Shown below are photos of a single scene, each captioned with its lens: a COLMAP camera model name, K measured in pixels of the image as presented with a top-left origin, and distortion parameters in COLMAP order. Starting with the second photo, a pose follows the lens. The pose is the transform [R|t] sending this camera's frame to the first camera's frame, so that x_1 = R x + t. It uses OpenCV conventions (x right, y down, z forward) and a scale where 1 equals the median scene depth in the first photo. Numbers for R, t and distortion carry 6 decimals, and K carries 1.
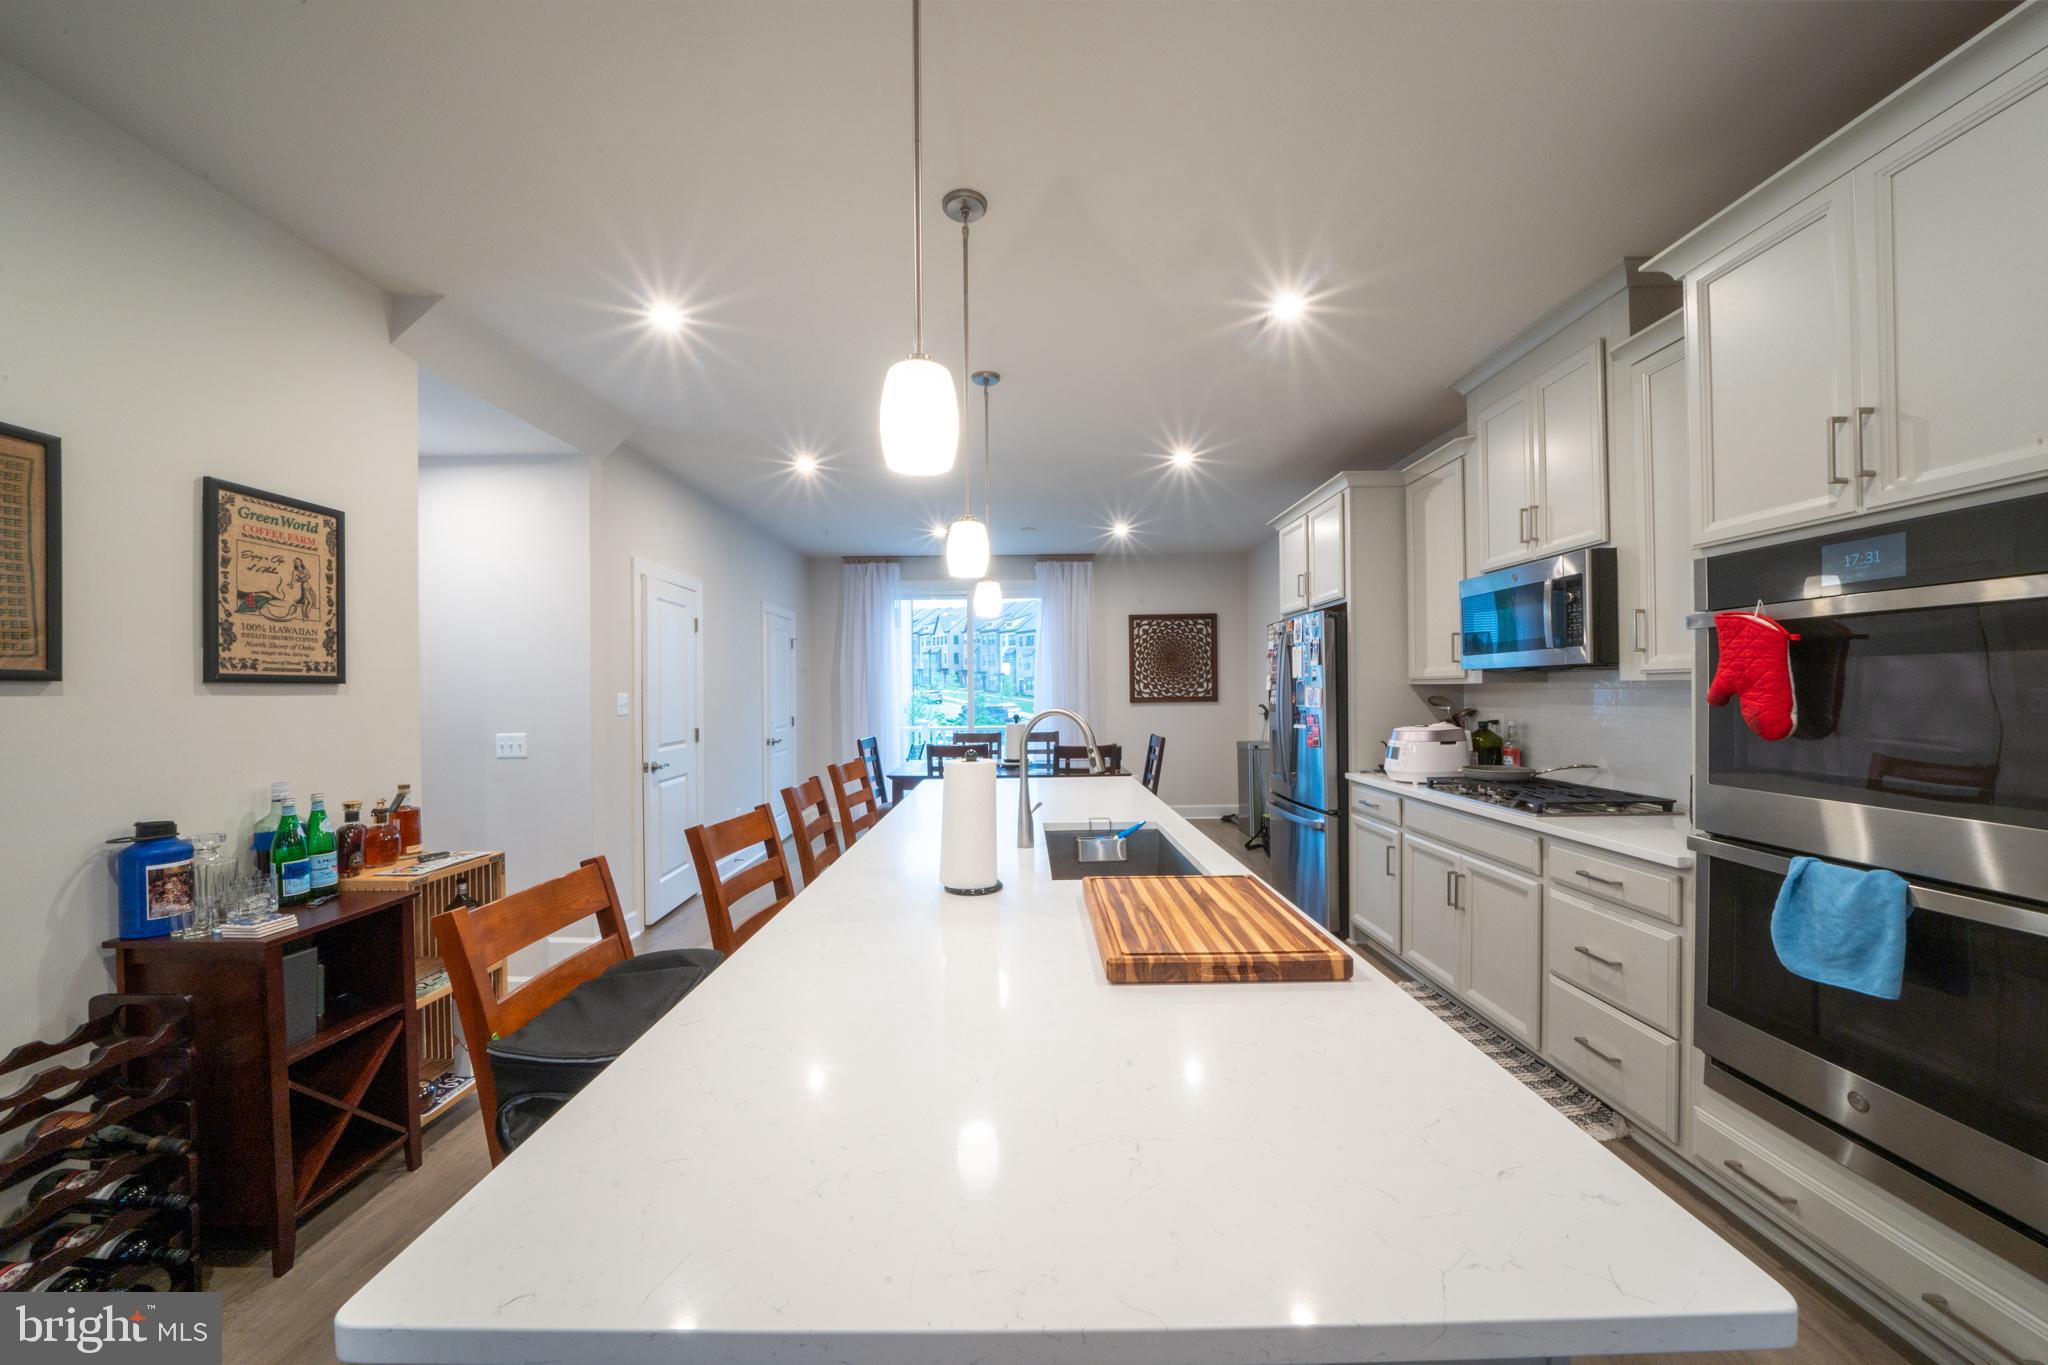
lens RADIAL K [[705.9, 0, 1026.3], [0, 705.9, 696.8], [0, 0, 1]] dist [-0.024626, 0.000182]
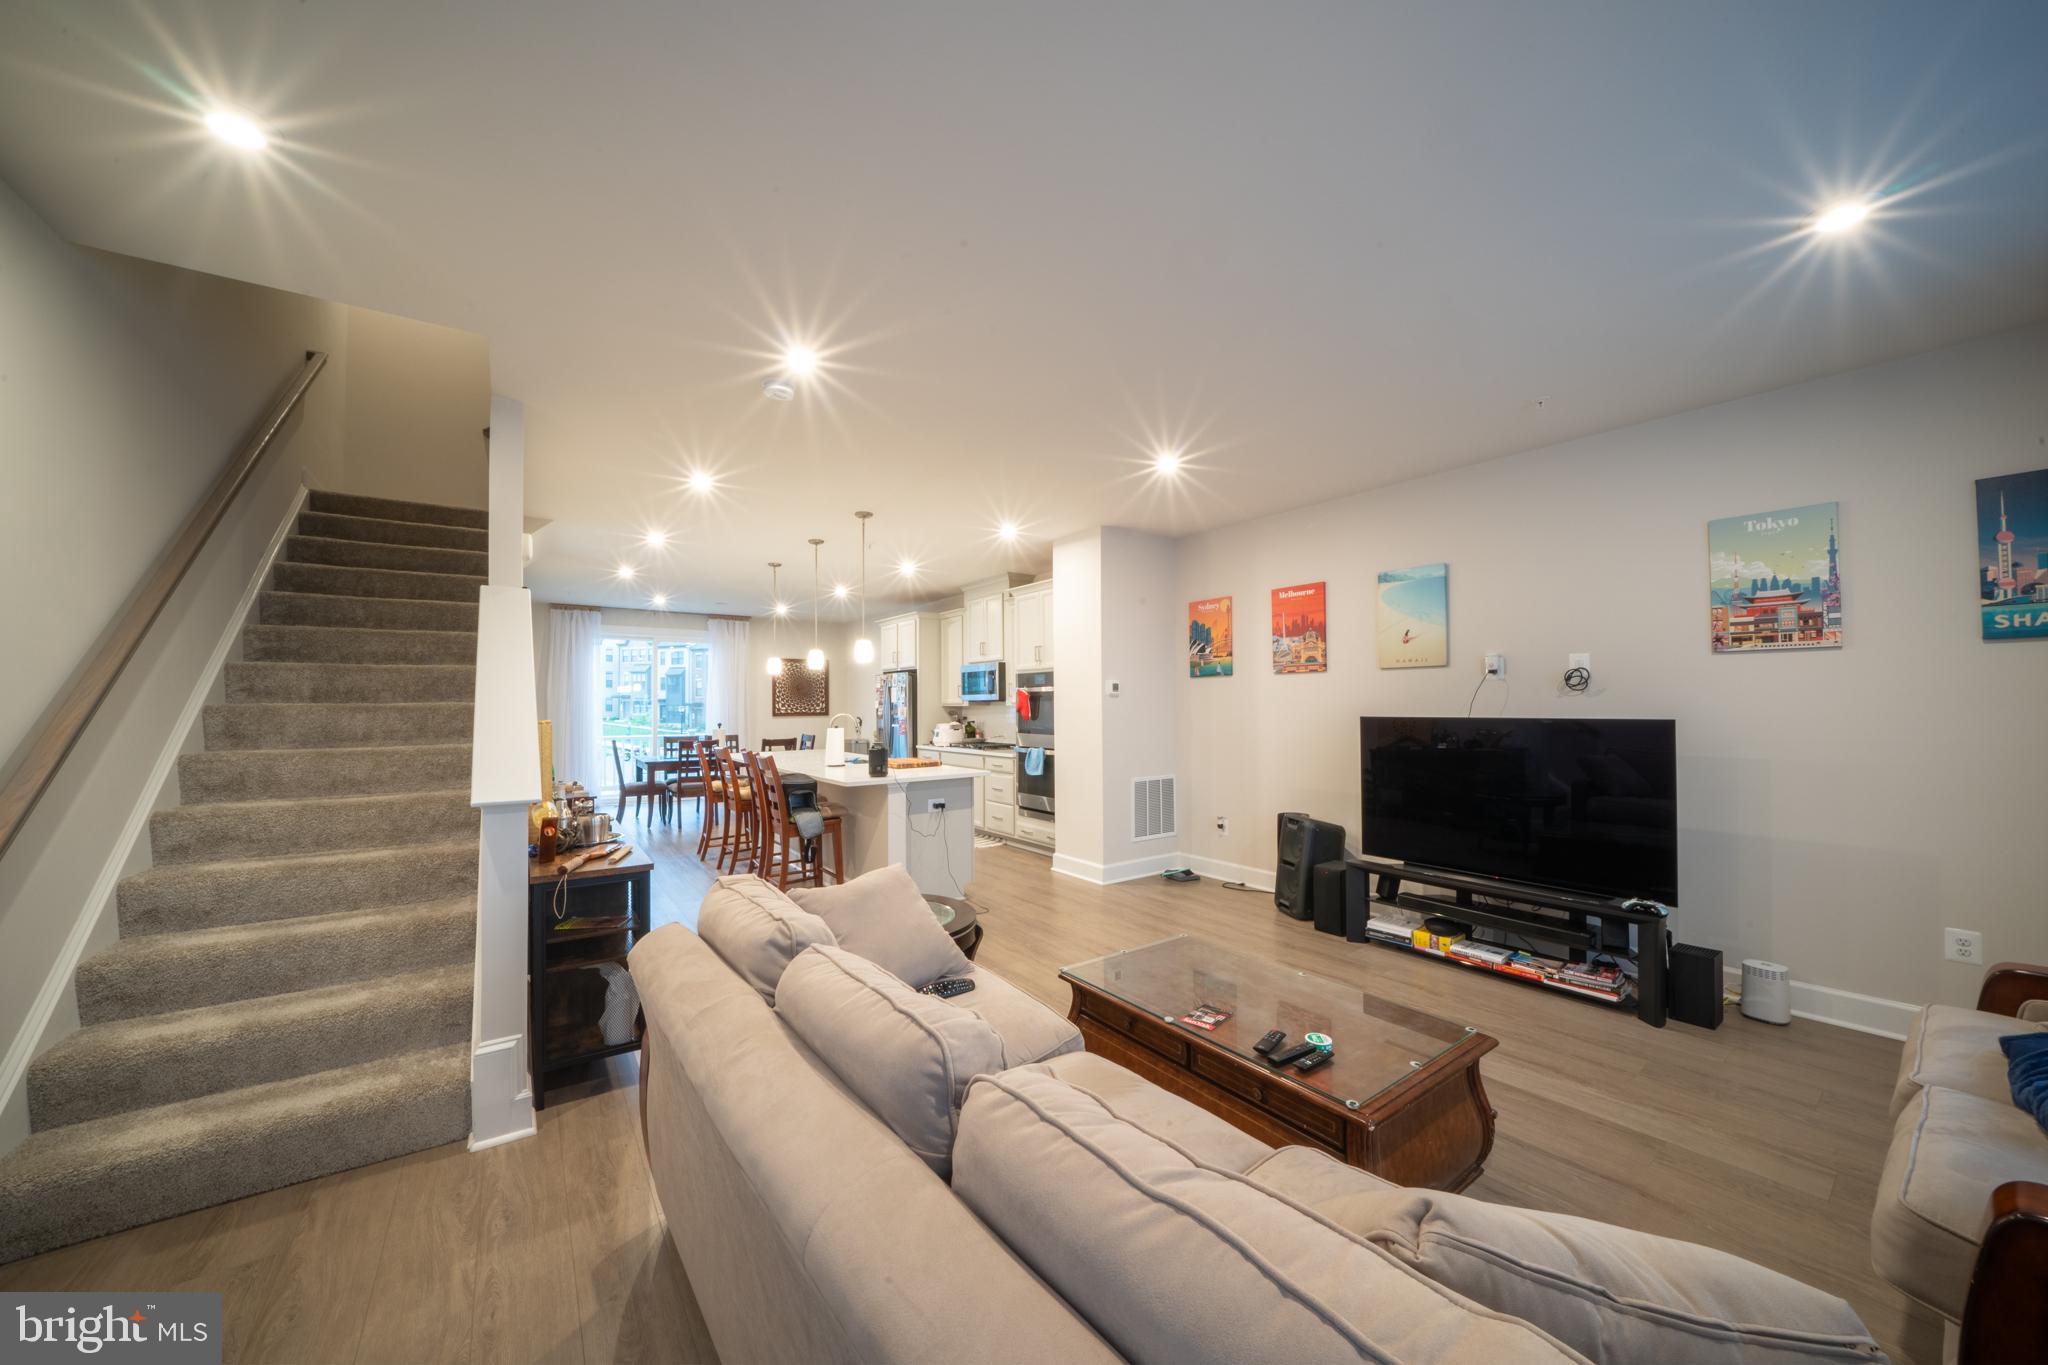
lens RADIAL K [[705.9, 0, 1010.4], [0, 705.9, 695.6], [0, 0, 1]] dist [-0.024626, 0.000182]
pose [[0.811838, 0.015064, 0.583688, -0.716390], [0.001544, 0.999608, -0.027946, 0.014947], [-0.583880, 0.023589, 0.811497, -1.163876]]
